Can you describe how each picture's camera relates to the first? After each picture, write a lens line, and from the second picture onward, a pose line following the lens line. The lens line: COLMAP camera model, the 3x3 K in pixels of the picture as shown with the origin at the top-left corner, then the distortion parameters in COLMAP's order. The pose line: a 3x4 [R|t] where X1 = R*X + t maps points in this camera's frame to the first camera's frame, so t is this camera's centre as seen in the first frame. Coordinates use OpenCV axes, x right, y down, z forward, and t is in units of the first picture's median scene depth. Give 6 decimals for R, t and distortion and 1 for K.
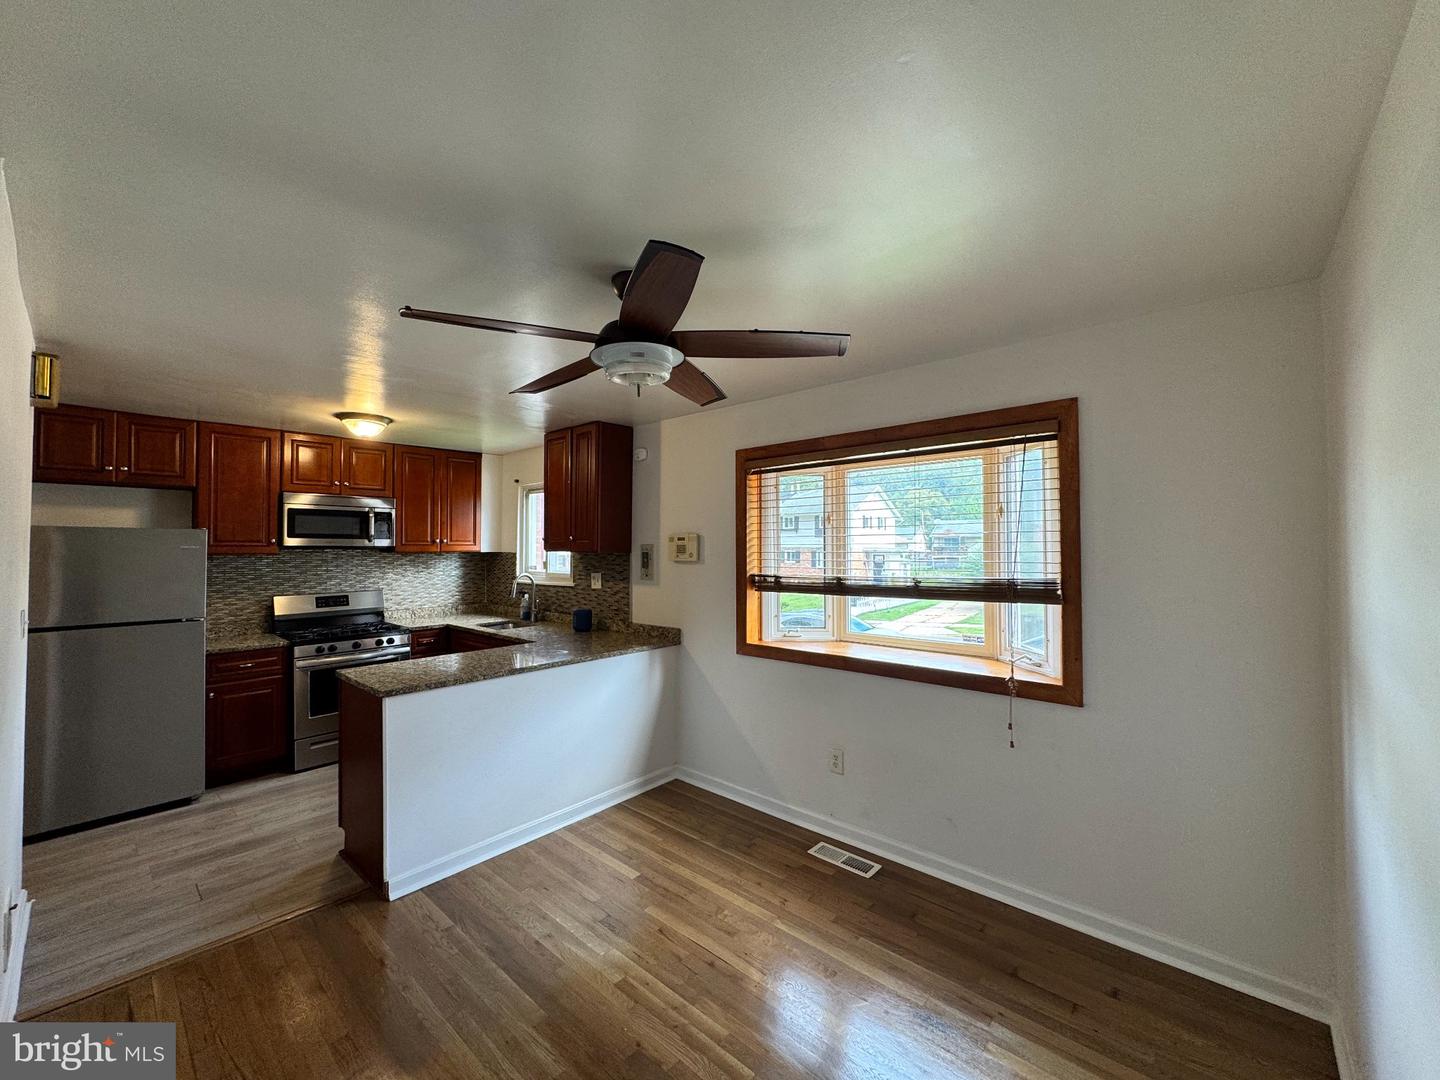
lens RADIAL K [[576.4, 0, 718.8], [0, 576.4, 538.1], [0, 0, 1]] dist [0.000334, -0.001333]
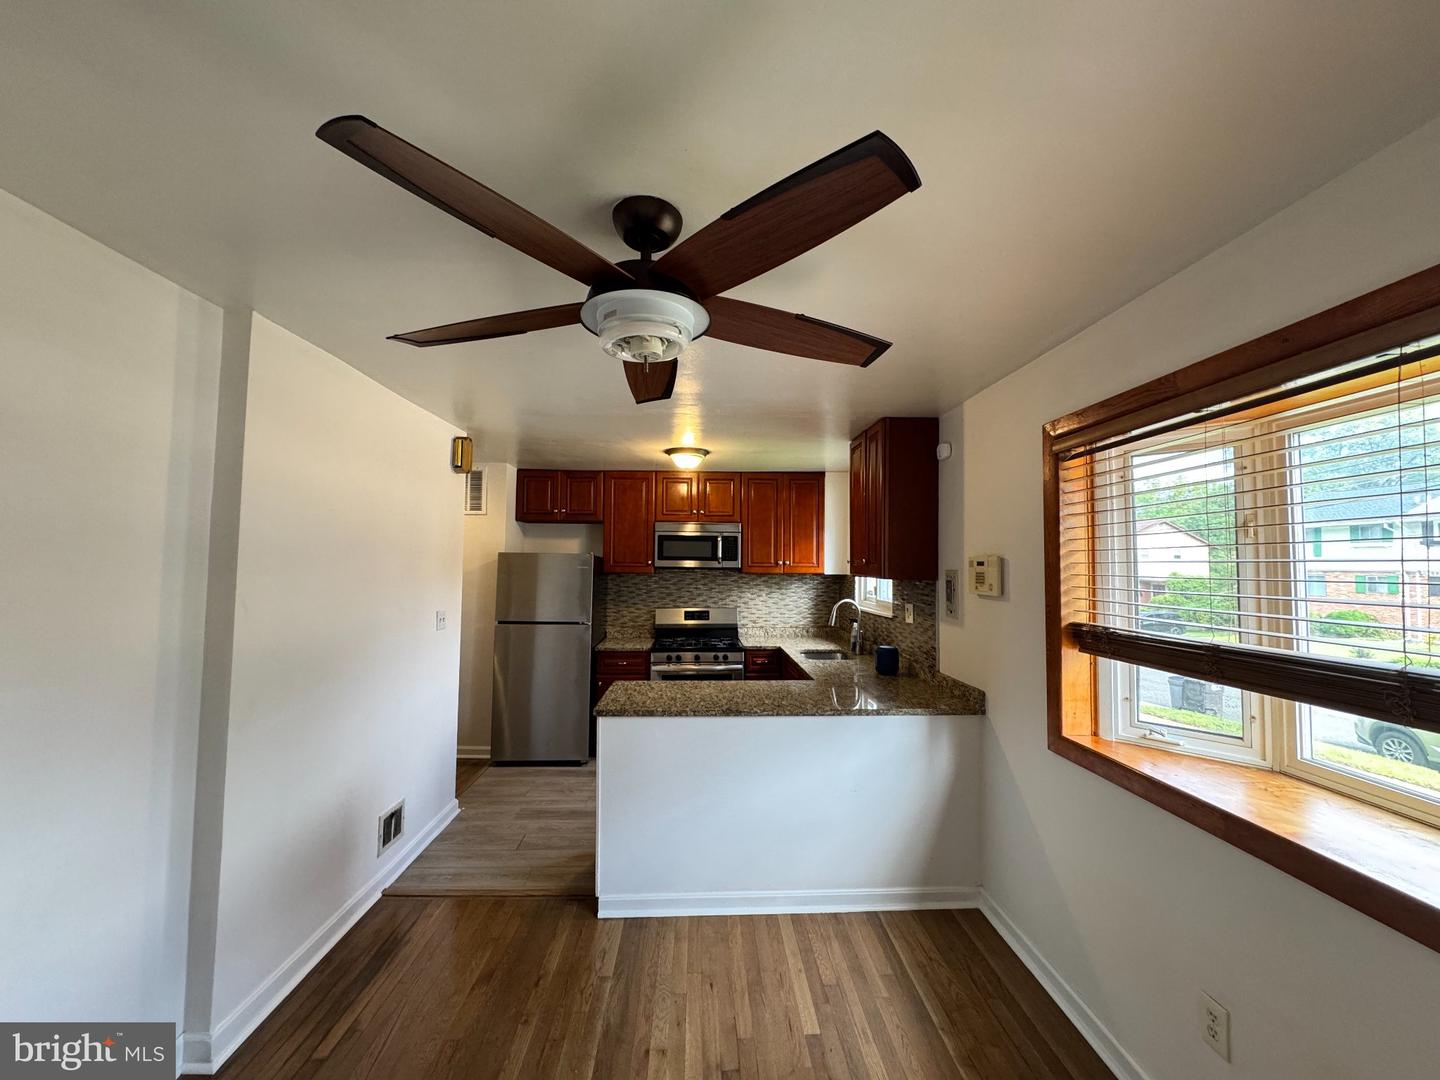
lens RADIAL K [[576.4, 0, 714.9], [0, 576.4, 538.9], [0, 0, 1]] dist [0.000334, -0.001333]
pose [[0.692069, -0.024375, -0.721419, 0.216908], [0.002639, 0.999508, -0.031239, -0.007075], [0.721826, 0.019716, 0.691794, 0.281193]]
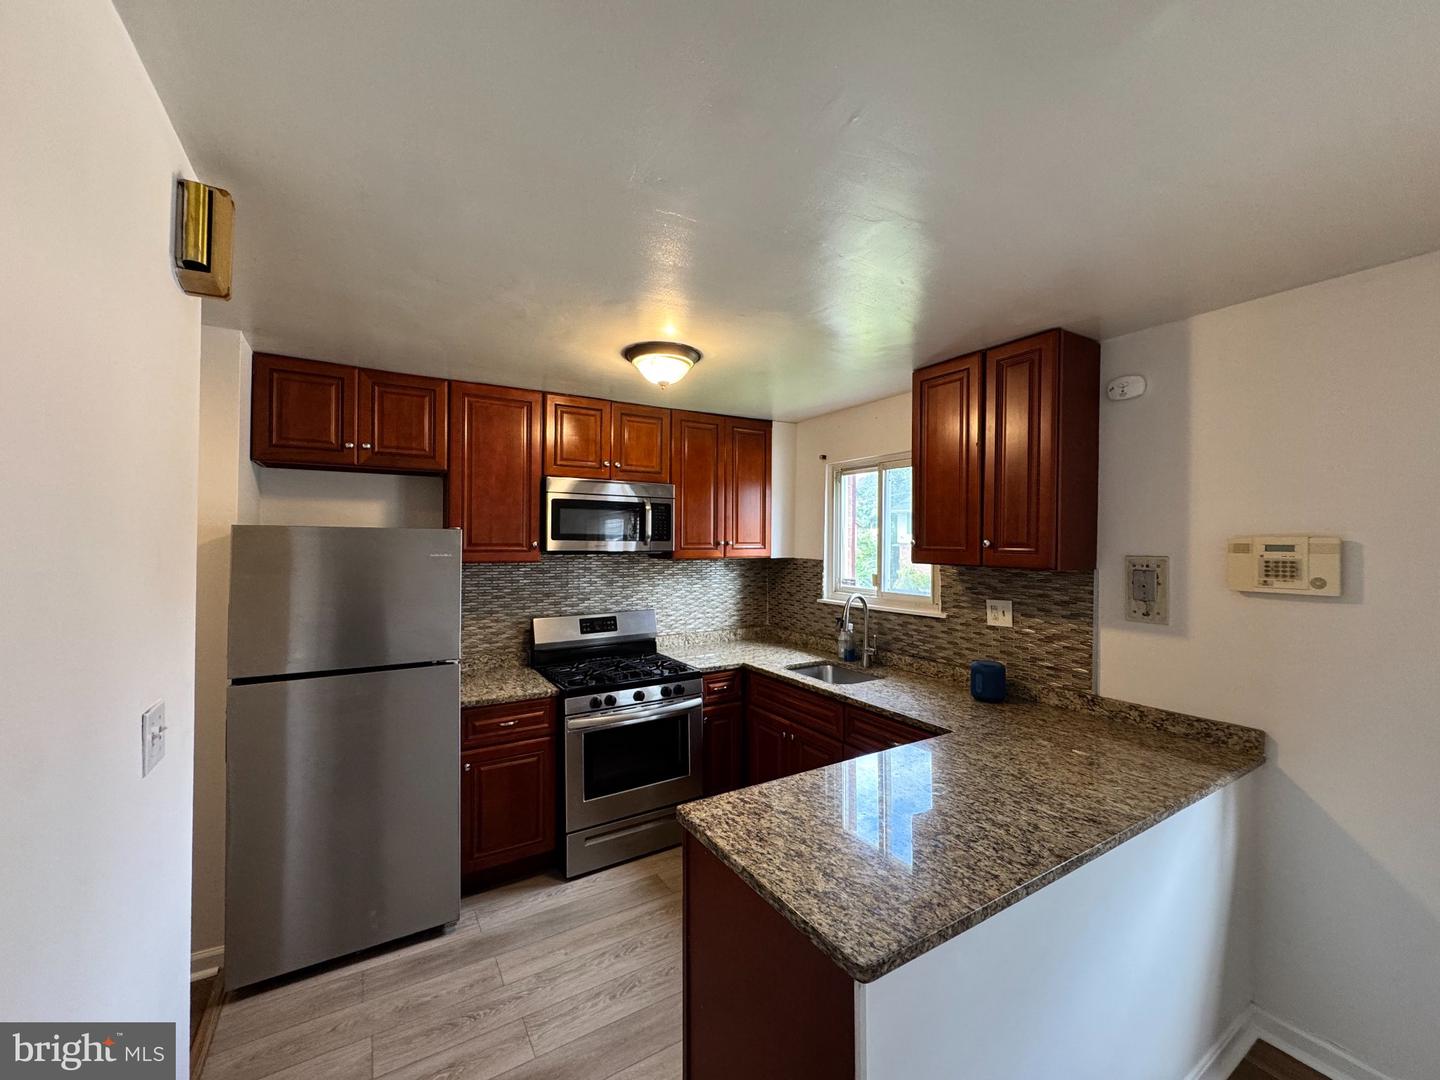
lens RADIAL K [[576.4, 0, 718.2], [0, 576.4, 538.7], [0, 0, 1]] dist [0.000334, -0.001333]
pose [[0.957535, 0.003801, -0.288292, -0.373538], [-0.000697, 0.999941, 0.010866, -0.010891], [0.288317, -0.010204, 0.957481, 0.404703]]
